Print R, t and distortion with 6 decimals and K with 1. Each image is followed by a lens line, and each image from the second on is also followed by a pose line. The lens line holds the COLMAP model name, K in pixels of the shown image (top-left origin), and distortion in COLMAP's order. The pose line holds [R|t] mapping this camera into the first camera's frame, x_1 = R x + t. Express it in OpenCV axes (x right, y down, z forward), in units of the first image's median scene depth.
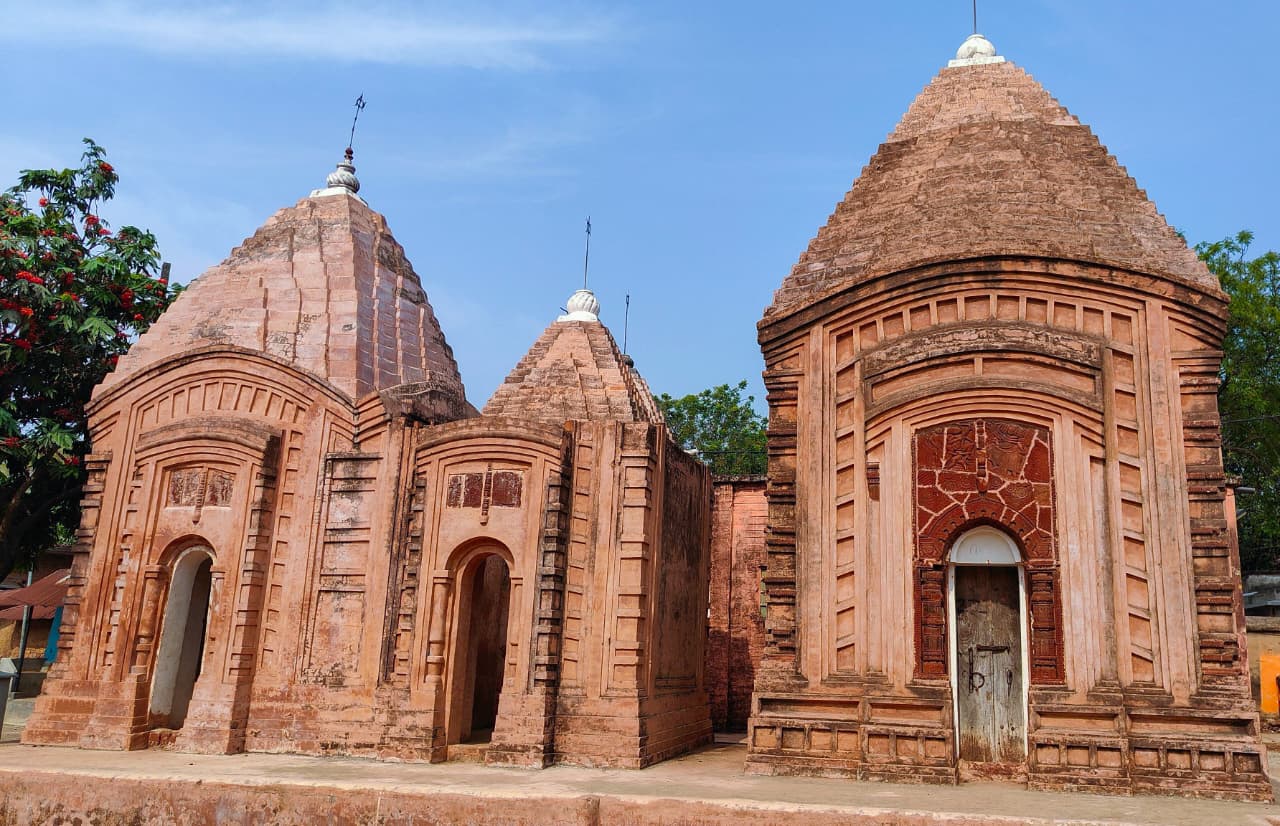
lens RADIAL K [[1042.3, 0, 640.0], [0, 1042.3, 413.0], [0, 0, 1]] dist [0.012557, 0.001825]
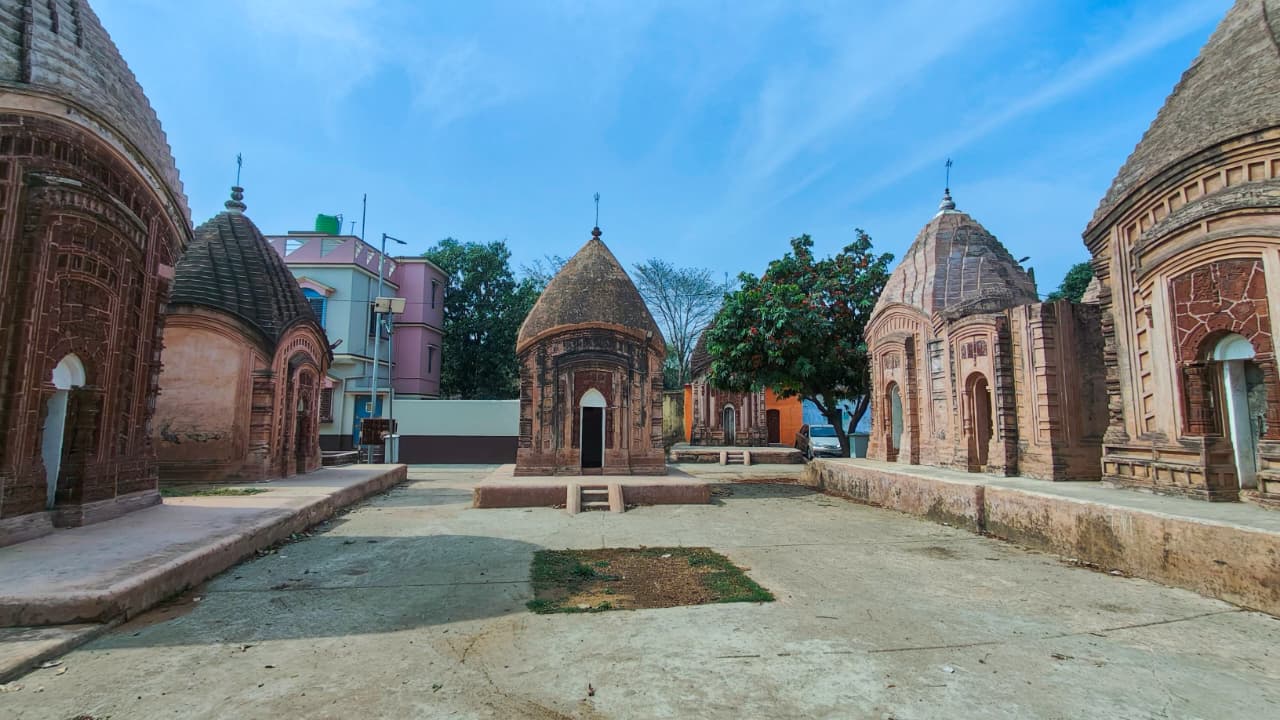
lens RADIAL K [[944.9, 0, 640.0], [0, 944.9, 360.0], [0, 0, 1]] dist [-0.001191, 0.001579]
pose [[0.232898, -0.082104, -0.969029, 1.492539], [0.216483, 0.975805, -0.030648, 0.005574], [0.948100, -0.202641, 0.245037, -0.119291]]
